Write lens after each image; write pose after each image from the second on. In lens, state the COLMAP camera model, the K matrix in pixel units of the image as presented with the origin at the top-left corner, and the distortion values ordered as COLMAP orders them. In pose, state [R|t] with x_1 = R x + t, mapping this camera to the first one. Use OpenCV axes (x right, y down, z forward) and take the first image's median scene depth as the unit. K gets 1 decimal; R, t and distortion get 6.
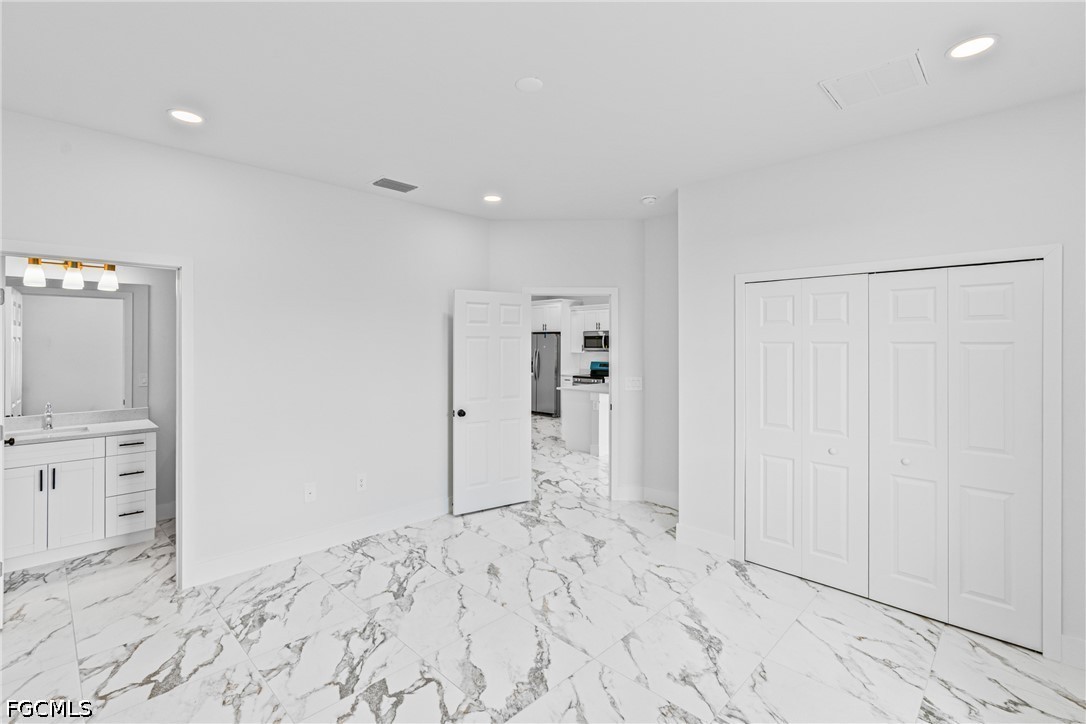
lens RADIAL K [[494.7, 0, 542.3], [0, 494.7, 338.2], [0, 0, 1]] dist [-0.003253, 0.000354]
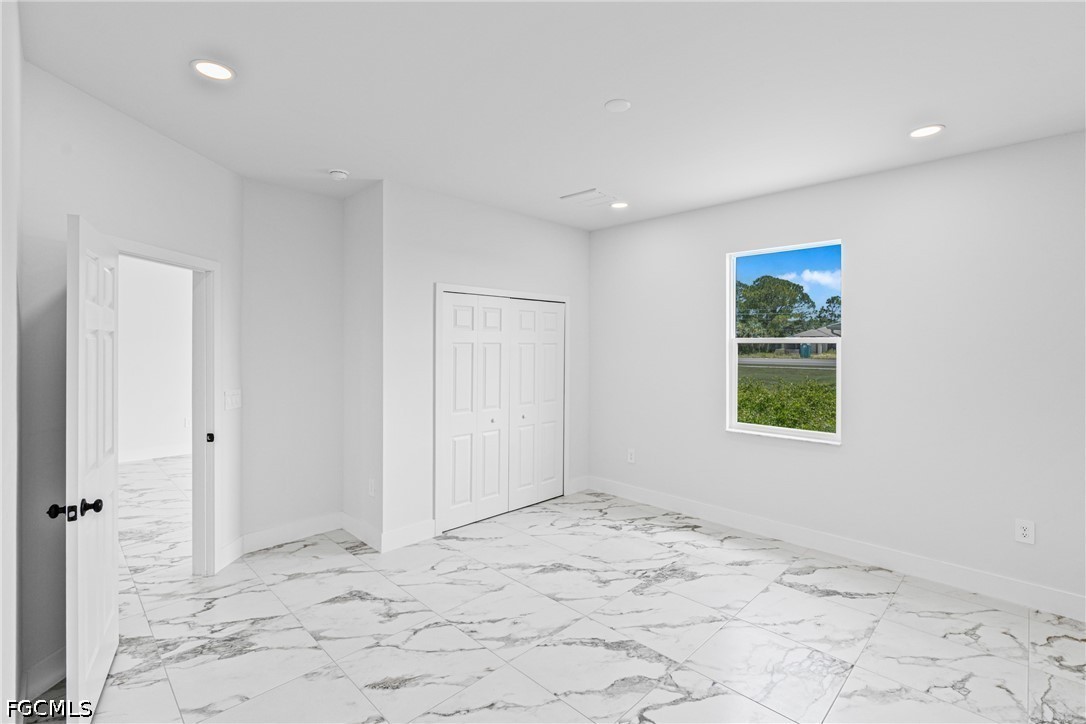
lens RADIAL K [[494.7, 0, 529.7], [0, 494.7, 342.4], [0, 0, 1]] dist [-0.003253, 0.000354]
pose [[0.022908, 0.002376, 0.999735, -0.931018], [-0.013529, 0.999906, -0.002066, 0.008738], [-0.999646, -0.013478, 0.022938, 0.977497]]
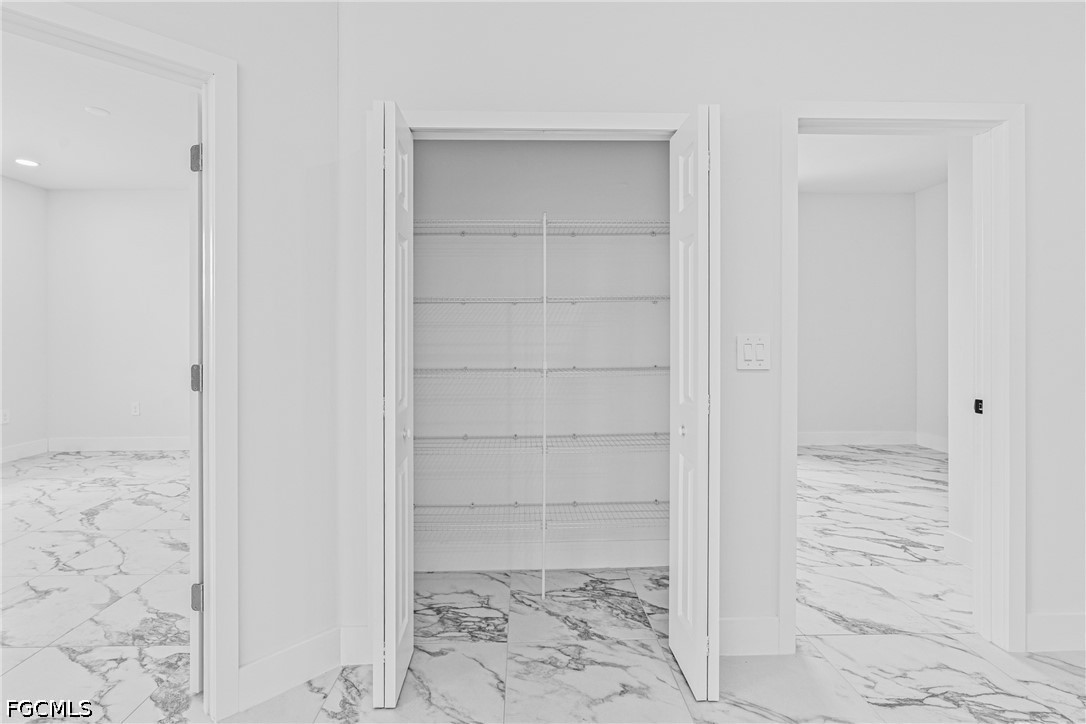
lens RADIAL K [[494.7, 0, 536.0], [0, 494.7, 337.0], [0, 0, 1]] dist [-0.003253, 0.000354]
pose [[-0.697920, 0.000673, -0.716176, 0.096319], [0.008243, 0.999941, -0.007094, 0.148959], [0.716129, -0.010854, -0.697884, 2.468917]]
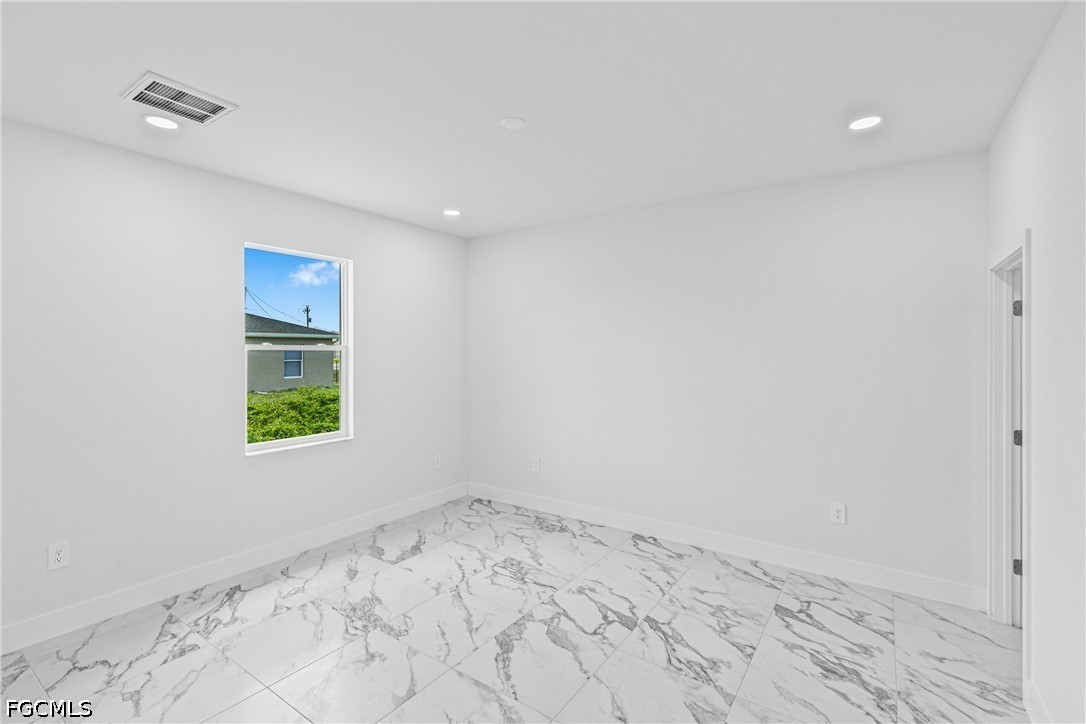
lens RADIAL K [[494.7, 0, 545.5], [0, 494.7, 353.6], [0, 0, 1]] dist [-0.003253, 0.000354]
pose [[-0.985363, -0.001272, -0.170462, 0.077757], [-0.000671, 0.999993, -0.003588, 0.012616], [0.170465, -0.003421, -0.985358, 1.773978]]
